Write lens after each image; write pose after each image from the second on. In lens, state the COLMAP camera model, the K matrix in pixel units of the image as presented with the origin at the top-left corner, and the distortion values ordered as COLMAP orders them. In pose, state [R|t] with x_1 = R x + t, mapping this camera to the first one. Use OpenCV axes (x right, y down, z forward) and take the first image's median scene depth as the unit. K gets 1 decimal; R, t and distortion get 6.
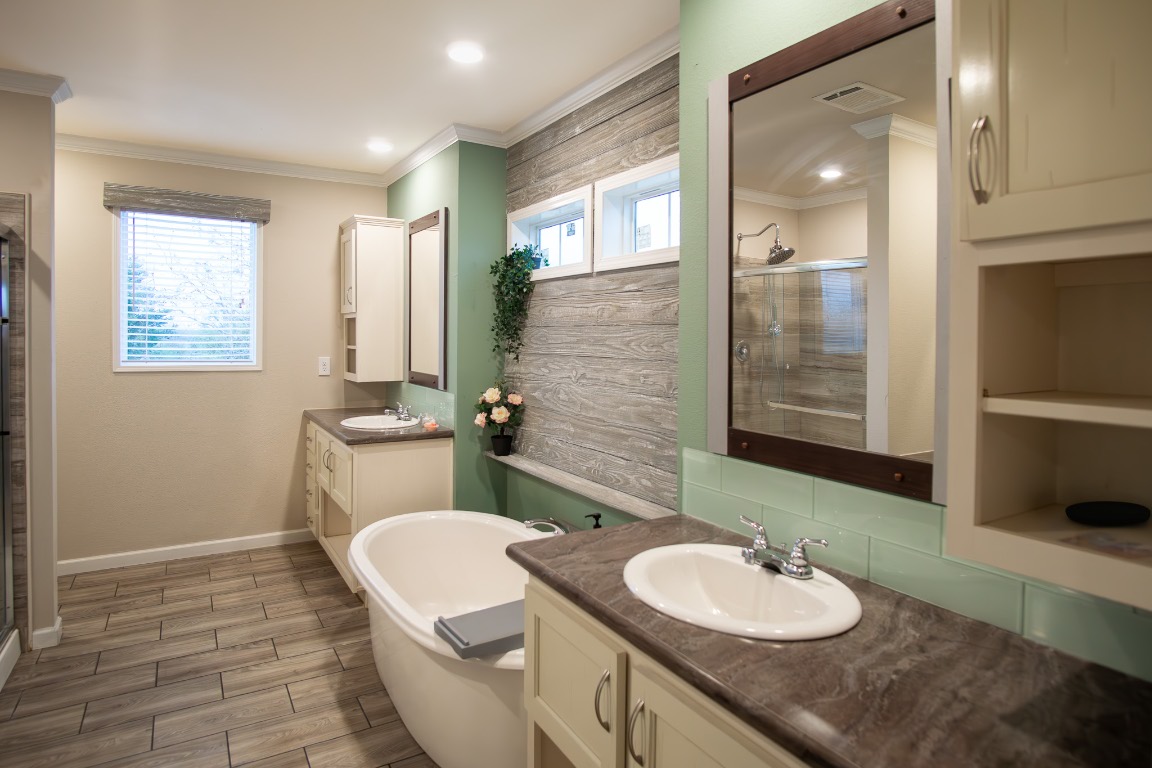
lens RADIAL K [[621.9, 0, 566.3], [0, 621.9, 345.7], [0, 0, 1]] dist [-0.033031, 0.007887]
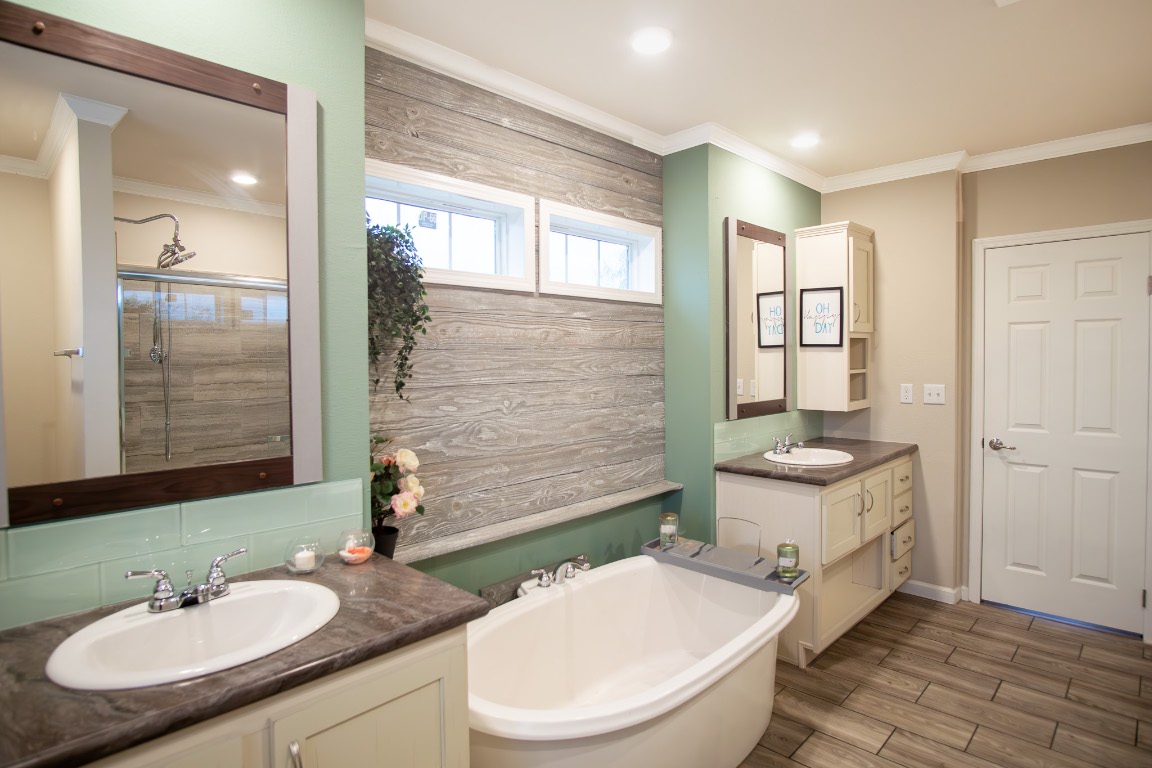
lens RADIAL K [[621.9, 0, 574.7], [0, 621.9, 377.7], [0, 0, 1]] dist [-0.033031, 0.007887]
pose [[-0.241849, -0.039409, 0.969513, -1.027506], [0.023920, 0.998629, 0.046559, -0.036138], [-0.970019, 0.034451, -0.240575, 1.355183]]
